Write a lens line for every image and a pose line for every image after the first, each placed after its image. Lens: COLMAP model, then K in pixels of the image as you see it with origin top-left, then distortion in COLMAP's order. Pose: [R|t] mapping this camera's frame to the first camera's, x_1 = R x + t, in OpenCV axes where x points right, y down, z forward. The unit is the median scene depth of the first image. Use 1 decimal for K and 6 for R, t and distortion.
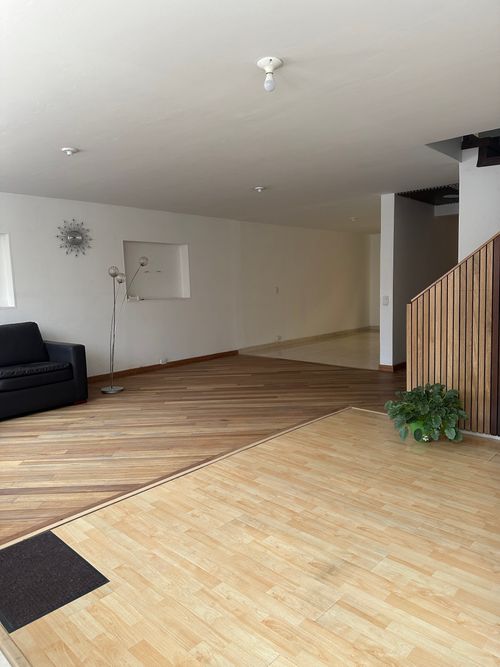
lens RADIAL K [[474.3, 0, 245.6], [0, 474.3, 328.7], [0, 0, 1]] dist [0.055328, -0.080747]
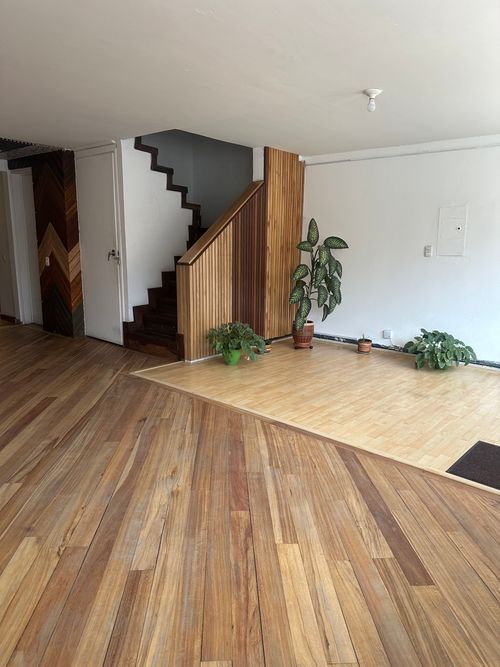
lens RADIAL K [[474.3, 0, 248.6], [0, 474.3, 332.9], [0, 0, 1]] dist [0.055328, -0.080747]
pose [[-0.051796, -0.163886, 0.985119, -1.193656], [0.087102, 0.981942, 0.167937, -0.100314], [-0.994852, 0.094504, -0.036586, 1.228520]]
